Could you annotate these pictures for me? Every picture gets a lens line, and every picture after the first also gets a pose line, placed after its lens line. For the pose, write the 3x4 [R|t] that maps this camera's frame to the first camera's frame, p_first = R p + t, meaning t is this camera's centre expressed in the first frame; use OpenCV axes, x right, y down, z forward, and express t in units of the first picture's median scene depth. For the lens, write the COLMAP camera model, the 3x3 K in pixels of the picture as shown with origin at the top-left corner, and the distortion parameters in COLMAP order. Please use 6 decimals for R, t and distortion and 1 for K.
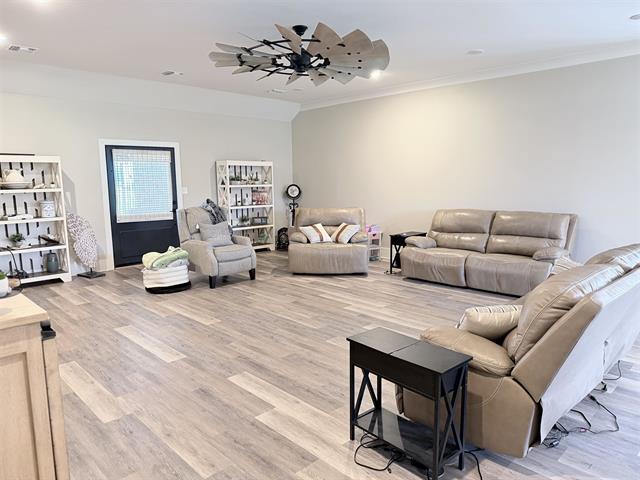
lens RADIAL K [[446.0, 0, 320.5], [0, 446.0, 242.7], [0, 0, 1]] dist [0.031060, -0.014676]
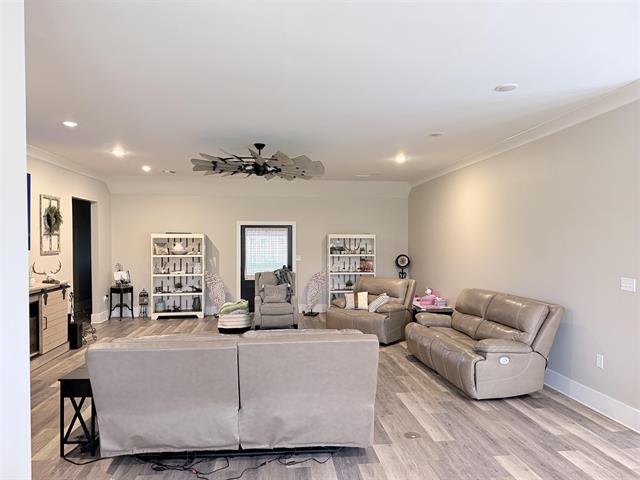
lens RADIAL K [[446.0, 0, 321.3], [0, 446.0, 240.9], [0, 0, 1]] dist [0.031060, -0.014676]
pose [[0.775969, 0.007982, -0.630721, 0.621713], [-0.097343, 0.989457, -0.107238, -0.040647], [0.623215, 0.144610, 0.768565, 0.073621]]
